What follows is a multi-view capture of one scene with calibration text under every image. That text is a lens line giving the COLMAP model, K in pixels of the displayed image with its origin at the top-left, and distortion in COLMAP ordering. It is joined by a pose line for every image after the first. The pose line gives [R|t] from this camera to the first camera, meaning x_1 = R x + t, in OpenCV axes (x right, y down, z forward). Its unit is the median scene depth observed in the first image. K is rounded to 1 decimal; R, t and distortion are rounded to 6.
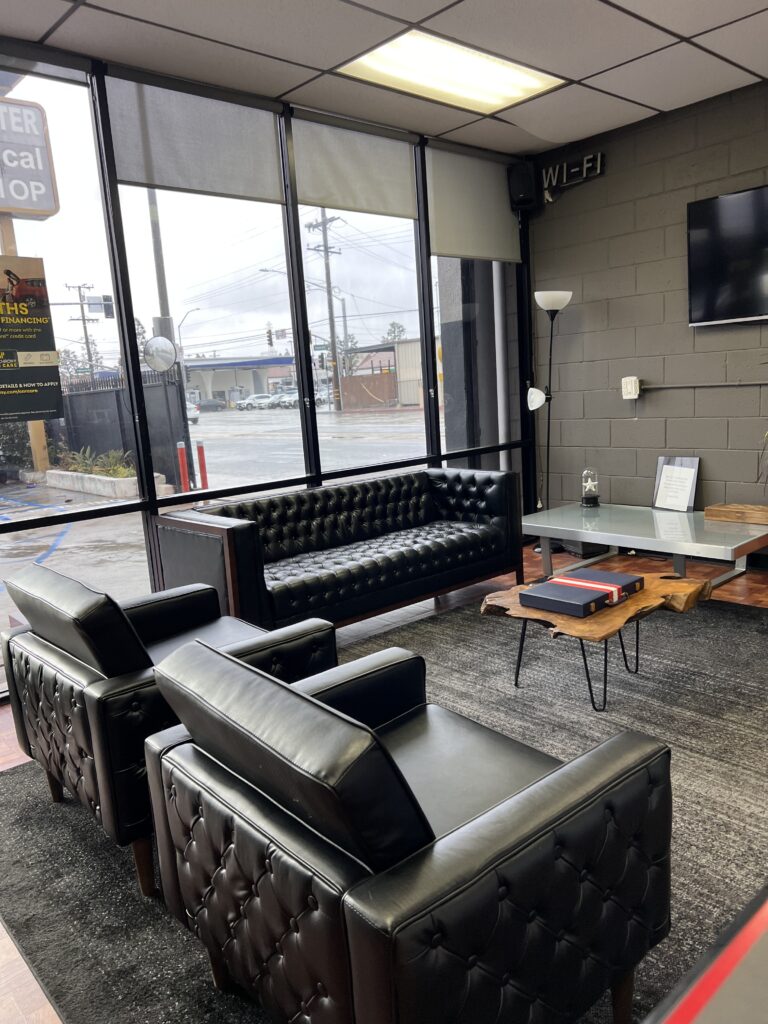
lens RADIAL K [[776.4, 0, 385.2], [0, 776.4, 518.7], [0, 0, 1]] dist [0.005470, -0.000560]
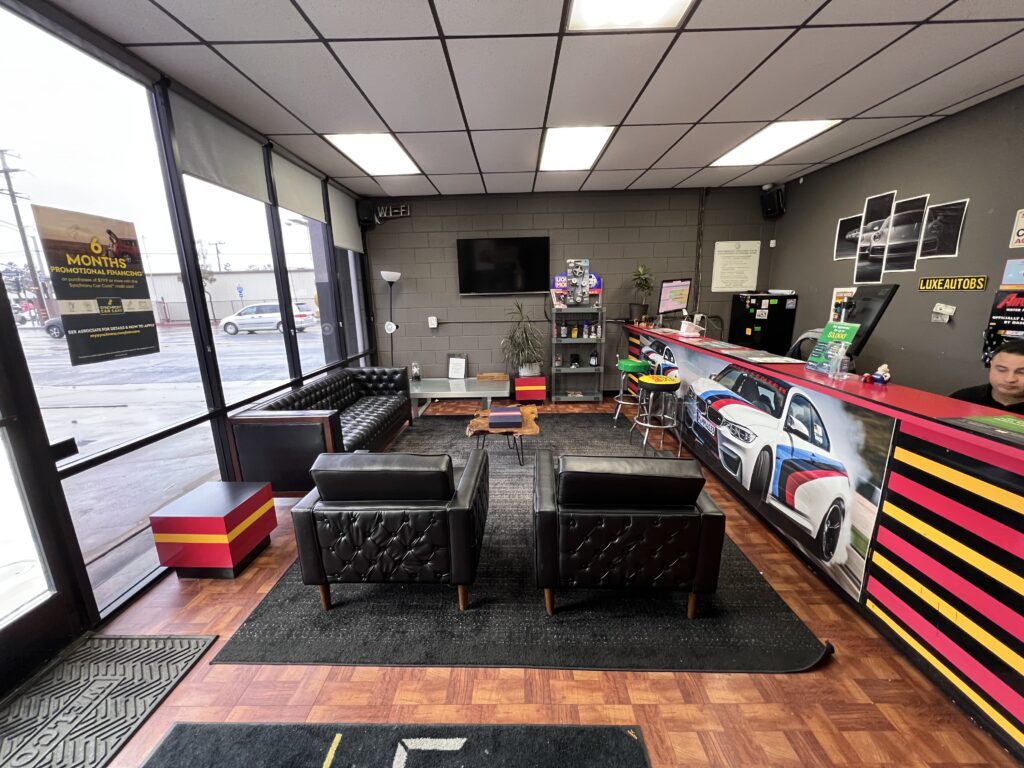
lens RADIAL K [[412.7, 0, 511.1], [0, 412.7, 382.8], [0, 0, 1]] dist [-0.001704, -0.000053]
pose [[0.681639, -0.106109, 0.723954, -0.405135], [0.104224, 0.993420, 0.047473, -0.041479], [-0.724228, 0.043094, 0.688213, 0.103116]]
